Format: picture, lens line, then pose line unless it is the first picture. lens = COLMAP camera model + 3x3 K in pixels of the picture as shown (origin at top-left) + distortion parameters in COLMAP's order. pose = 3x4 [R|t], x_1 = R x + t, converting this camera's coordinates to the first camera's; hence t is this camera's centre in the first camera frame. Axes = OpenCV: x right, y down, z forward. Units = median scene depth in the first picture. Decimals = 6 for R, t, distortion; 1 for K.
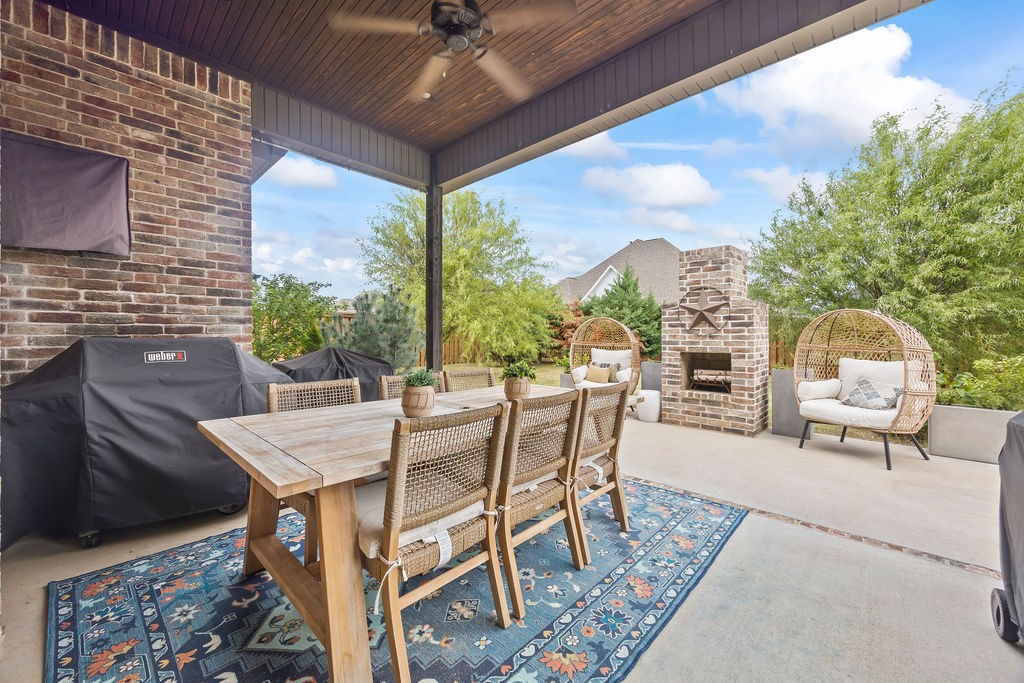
lens RADIAL K [[392.7, 0, 510.7], [0, 392.7, 333.7], [0, 0, 1]] dist [-0.001822, 0.000275]
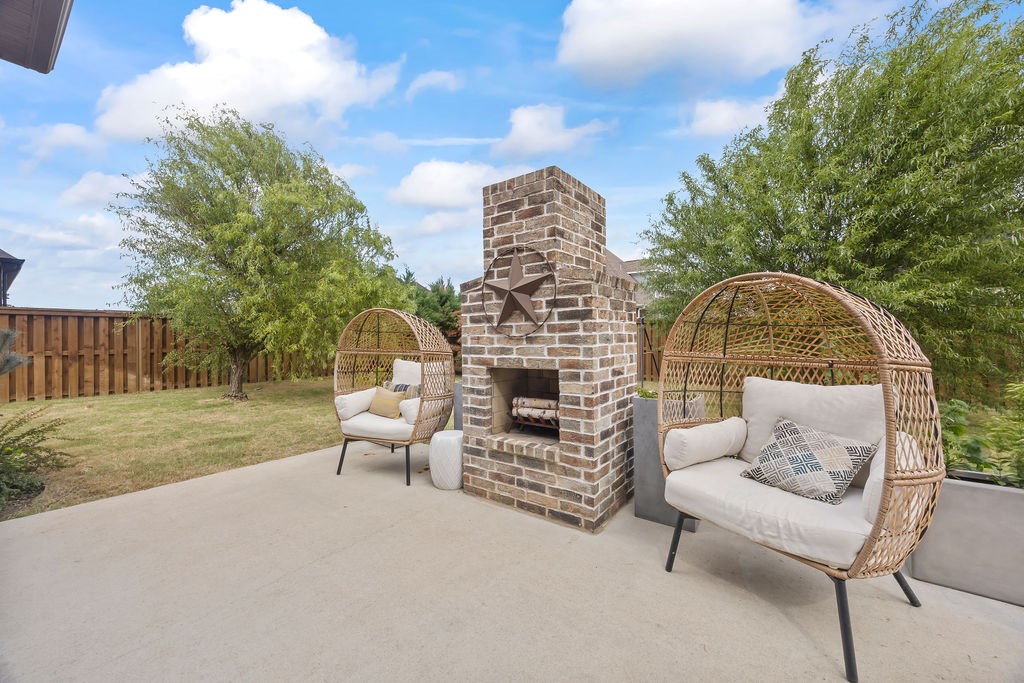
lens RADIAL K [[392.7, 0, 509.2], [0, 392.7, 337.4], [0, 0, 1]] dist [-0.001822, 0.000275]
pose [[0.991843, -0.006465, 0.127299, 0.427865], [0.007241, 0.999958, -0.005630, 0.008462], [-0.127257, 0.006506, 0.991848, 0.482052]]
